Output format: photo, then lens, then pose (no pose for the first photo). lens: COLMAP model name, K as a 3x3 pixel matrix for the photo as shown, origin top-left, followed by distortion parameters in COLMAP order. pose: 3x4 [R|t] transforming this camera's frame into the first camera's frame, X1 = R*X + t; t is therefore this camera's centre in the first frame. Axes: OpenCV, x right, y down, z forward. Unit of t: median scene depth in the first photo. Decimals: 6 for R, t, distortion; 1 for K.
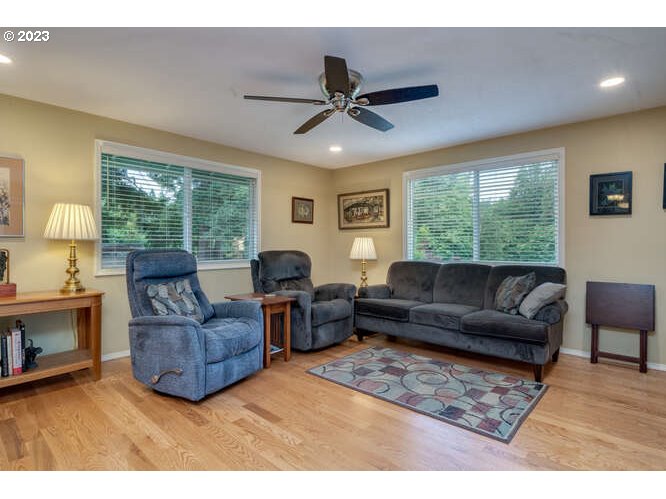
lens RADIAL K [[357.9, 0, 332.9], [0, 357.9, 252.4], [0, 0, 1]] dist [-0.016622, -0.000518]
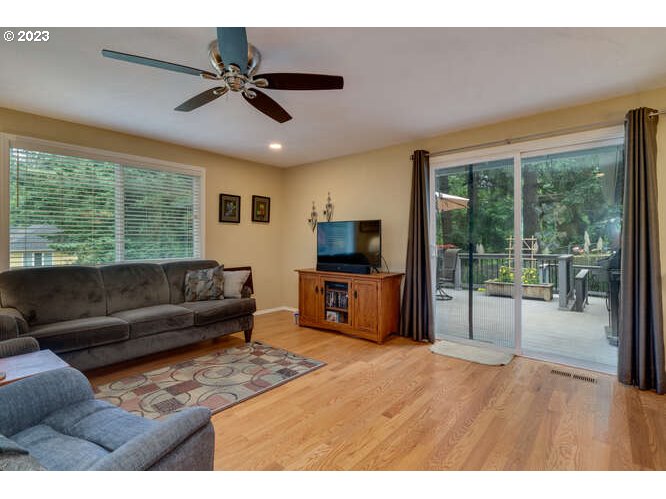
lens RADIAL K [[336.9, 0, 331.6], [0, 336.9, 242.0], [0, 0, 1]] dist [0.030693, 0.000120]
pose [[-0.039251, -0.016126, 0.999099, -0.748938], [0.016108, 0.999730, 0.016769, -0.045236], [-0.999100, 0.016751, -0.038981, 0.708796]]
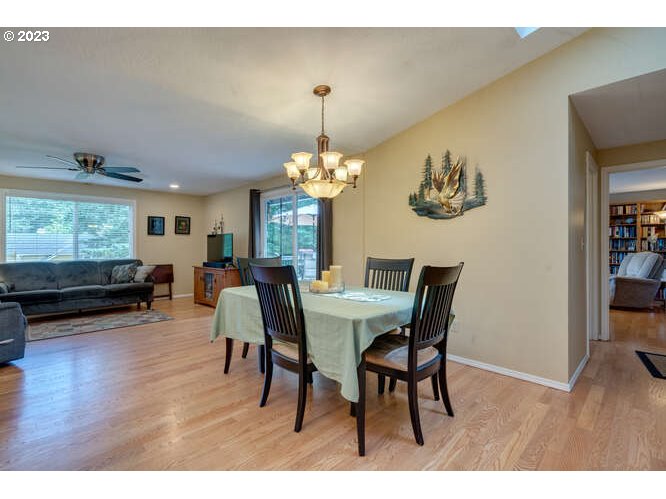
lens RADIAL K [[319.2, 0, 333.0], [0, 319.2, 249.5], [0, 0, 1]] dist [0.027563, -0.000315]
pose [[0.058705, -0.023996, 0.997987, -1.374595], [0.019558, 0.999547, 0.022883, -0.041476], [-0.998084, 0.018176, 0.059148, -0.285871]]
